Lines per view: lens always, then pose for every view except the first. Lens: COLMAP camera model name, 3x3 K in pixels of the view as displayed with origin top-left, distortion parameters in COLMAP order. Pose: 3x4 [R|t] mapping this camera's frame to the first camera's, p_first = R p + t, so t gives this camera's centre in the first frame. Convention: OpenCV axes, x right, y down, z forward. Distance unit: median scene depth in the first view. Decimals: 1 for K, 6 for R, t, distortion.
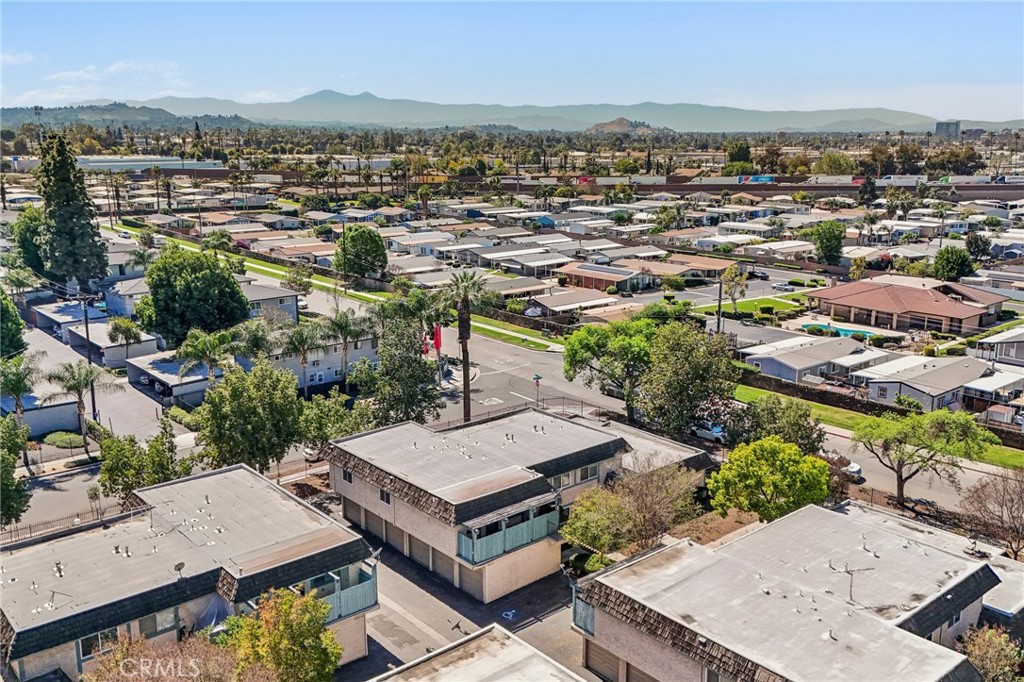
lens RADIAL K [[893.0, 0, 514.1], [0, 893.0, 366.3], [0, 0, 1]] dist [0.082555, -0.121062]
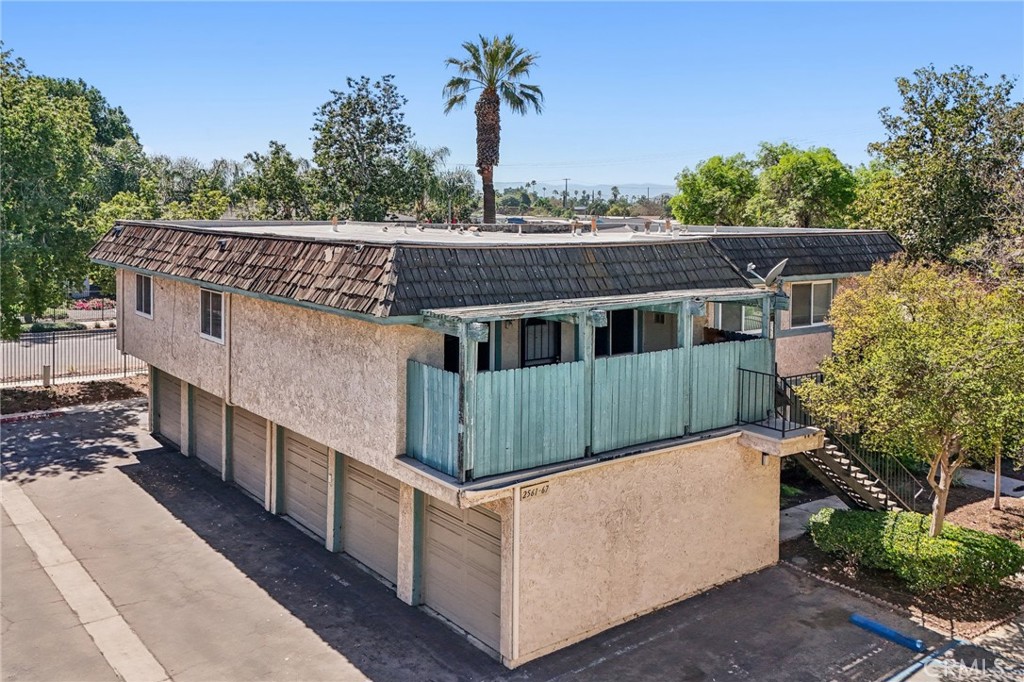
lens RADIAL K [[893.0, 0, 500.0], [0, 893.0, 271.2], [0, 0, 1]] dist [0.082555, -0.121062]
pose [[0.998152, 0.014661, -0.058974, -0.021049], [-0.025789, 0.980930, -0.192641, 0.198854], [0.055025, 0.193806, 0.979496, 0.714370]]
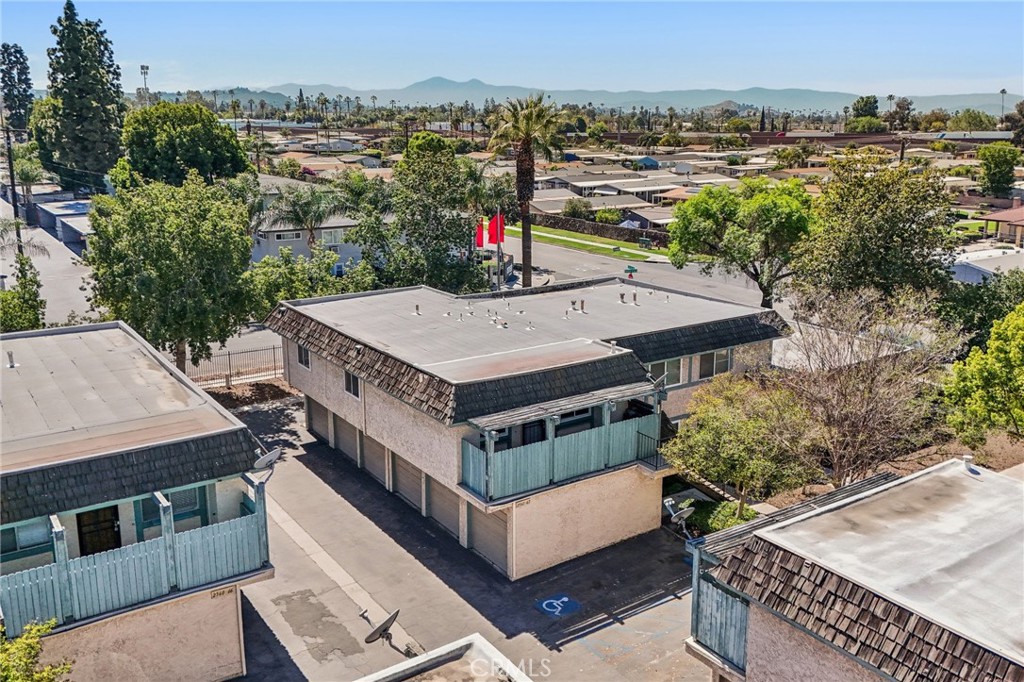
lens RADIAL K [[893.0, 0, 505.0], [0, 893.0, 339.0], [0, 0, 1]] dist [0.082555, -0.121062]
pose [[0.992608, 0.026727, -0.118386, 0.020518], [-0.027717, 0.999593, -0.006726, 0.124223], [0.118158, 0.009958, 0.992945, 0.467817]]
